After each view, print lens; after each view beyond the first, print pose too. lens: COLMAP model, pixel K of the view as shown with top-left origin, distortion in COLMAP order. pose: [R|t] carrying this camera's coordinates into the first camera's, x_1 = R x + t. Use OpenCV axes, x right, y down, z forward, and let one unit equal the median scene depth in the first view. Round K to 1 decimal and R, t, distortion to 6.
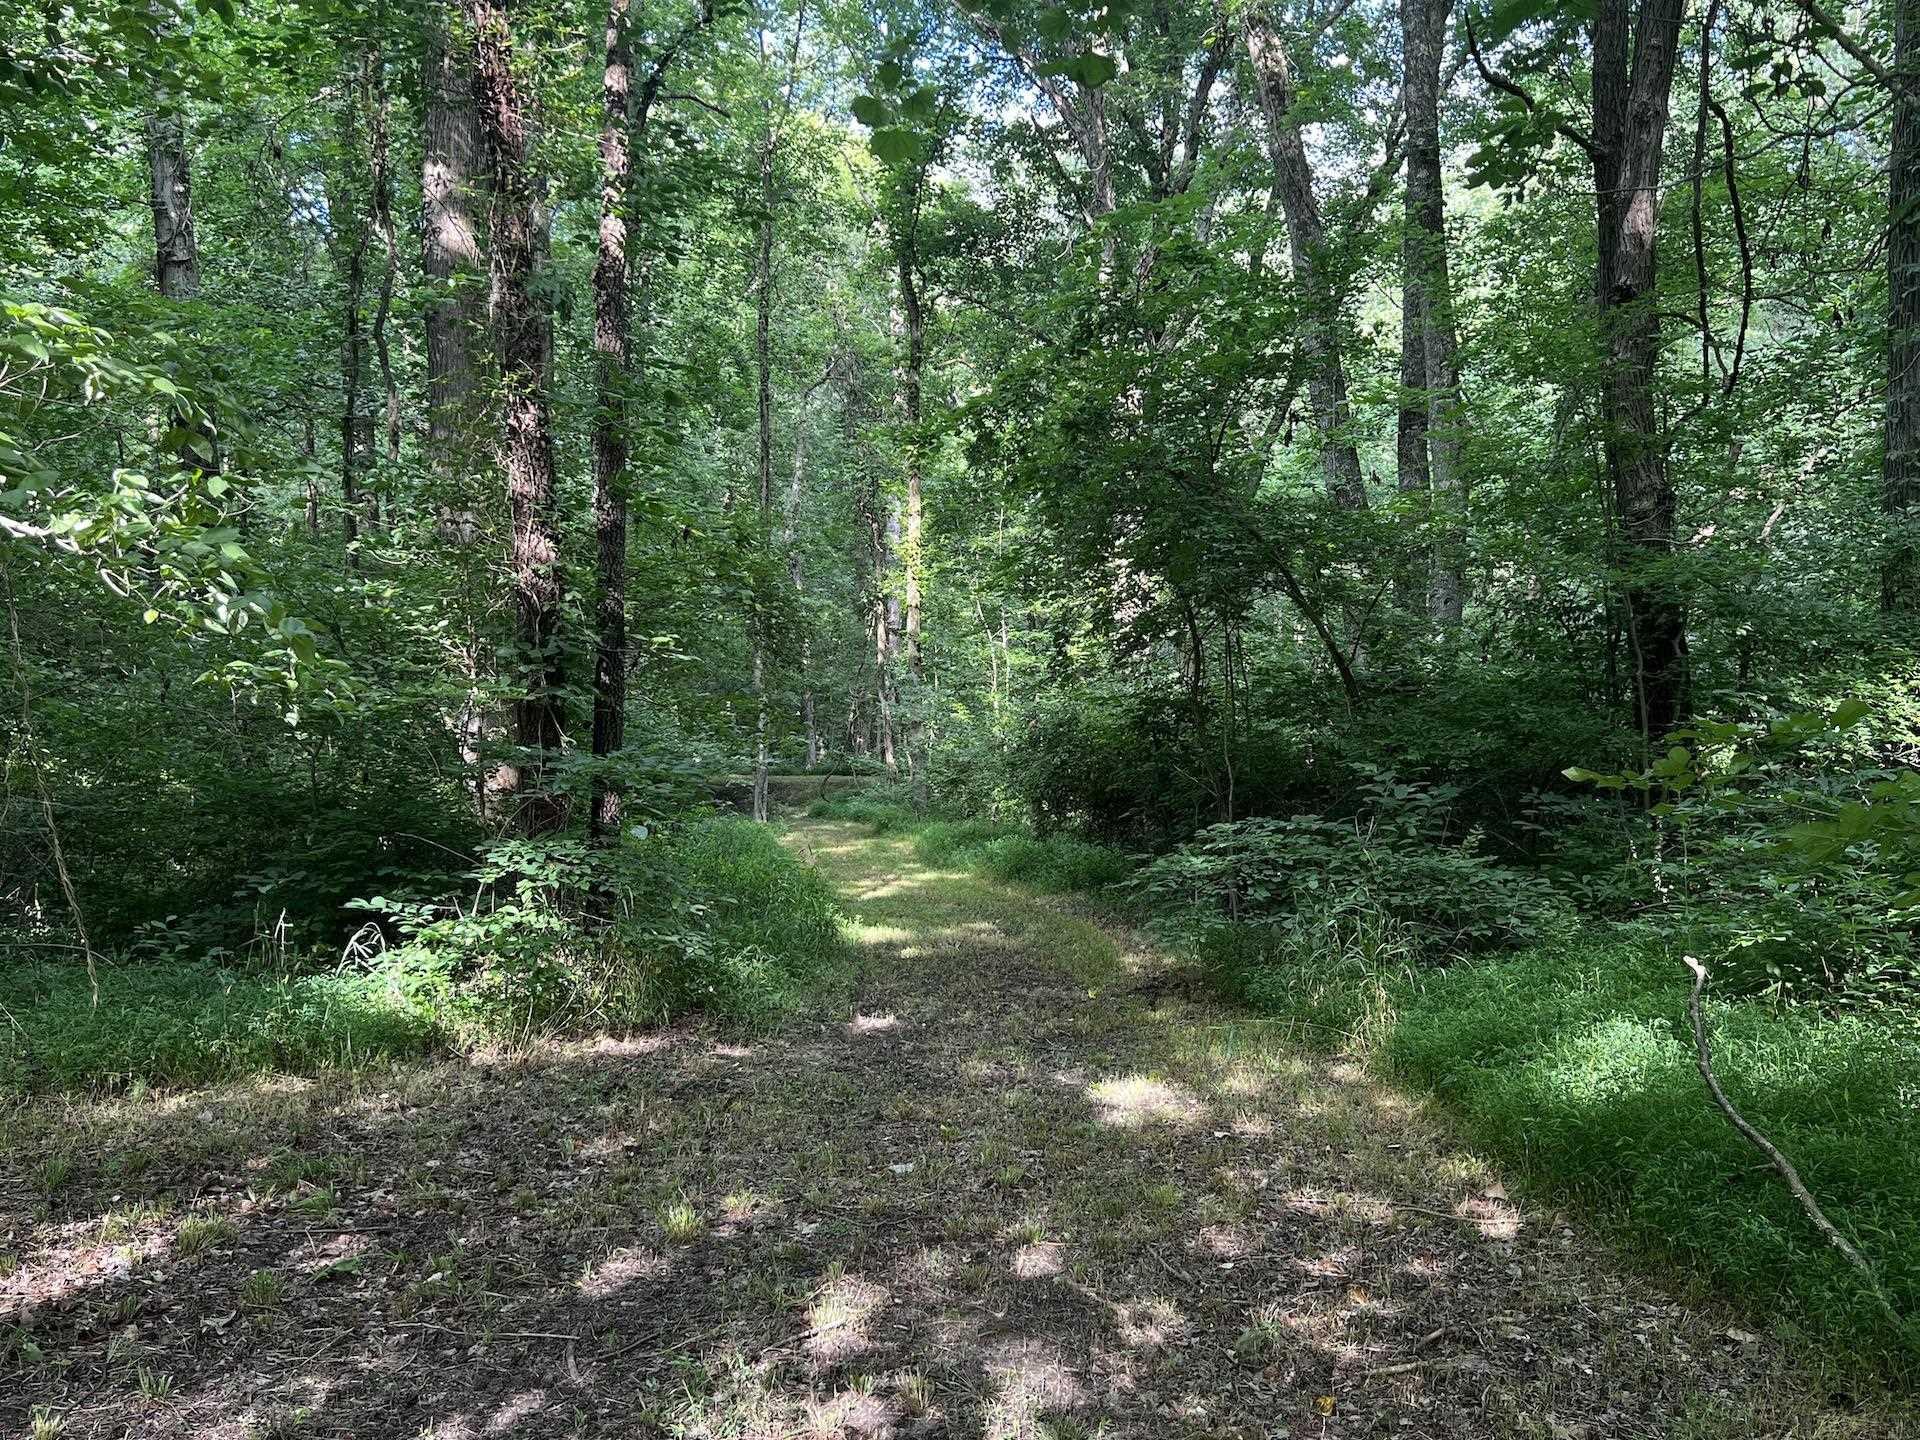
lens RADIAL K [[1760.7, 0, 960.0], [0, 1760.7, 720.0], [0, 0, 1]] dist [0.097504, -0.224177]
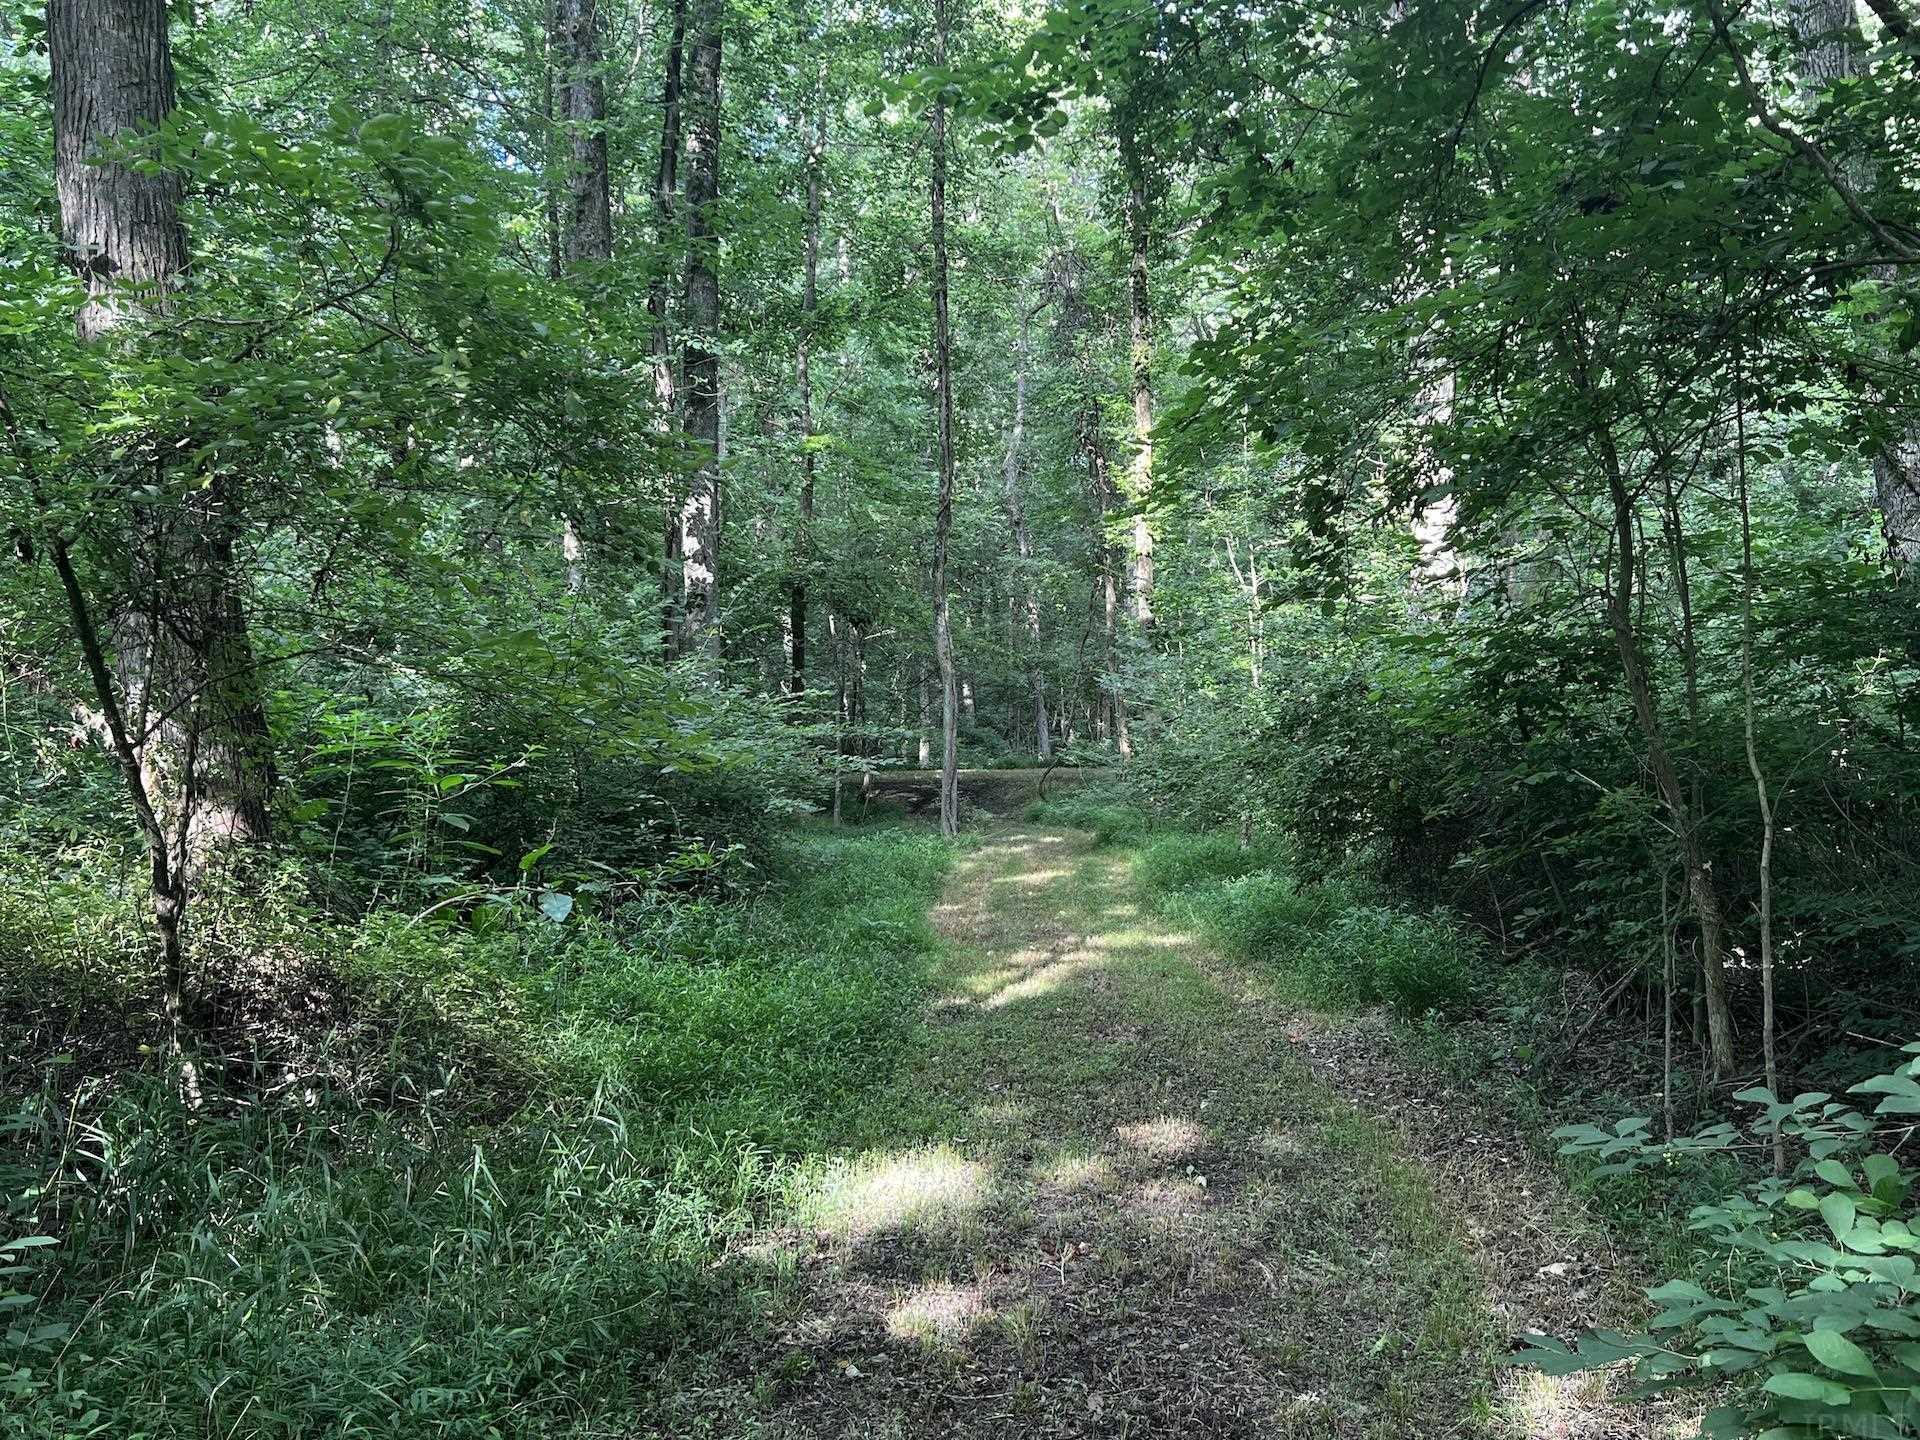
lens RADIAL K [[1760.7, 0, 960.0], [0, 1760.7, 720.0], [0, 0, 1]] dist [0.097504, -0.224177]
pose [[0.987451, -0.025206, -0.155903, 0.034209], [0.026655, 0.999619, 0.007214, 0.004153], [0.155662, -0.011279, 0.987746, 0.528622]]
